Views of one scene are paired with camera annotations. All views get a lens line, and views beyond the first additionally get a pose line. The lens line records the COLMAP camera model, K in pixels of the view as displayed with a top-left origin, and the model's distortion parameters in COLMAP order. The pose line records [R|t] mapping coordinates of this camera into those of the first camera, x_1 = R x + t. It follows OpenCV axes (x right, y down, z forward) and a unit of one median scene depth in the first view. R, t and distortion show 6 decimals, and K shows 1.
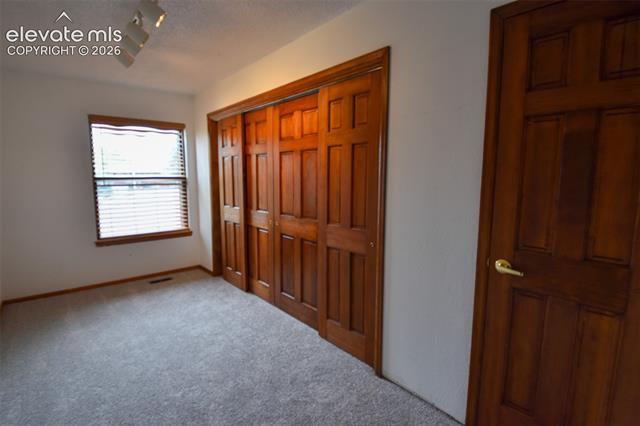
lens RADIAL K [[299.1, 0, 323.7], [0, 299.1, 208.5], [0, 0, 1]] dist [-0.008278, -0.014786]
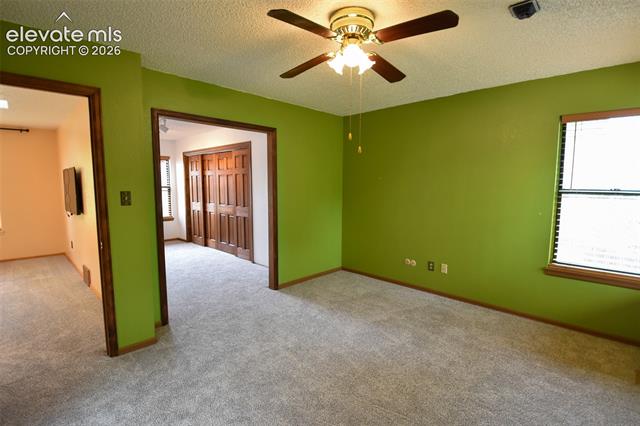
lens RADIAL K [[299.1, 0, 313.6], [0, 299.1, 214.5], [0, 0, 1]] dist [-0.008278, -0.014786]
pose [[0.998136, -0.009303, 0.060310, 0.321641], [0.009980, 0.999890, -0.010934, 0.100872], [-0.060202, 0.011515, 0.998120, -0.944233]]
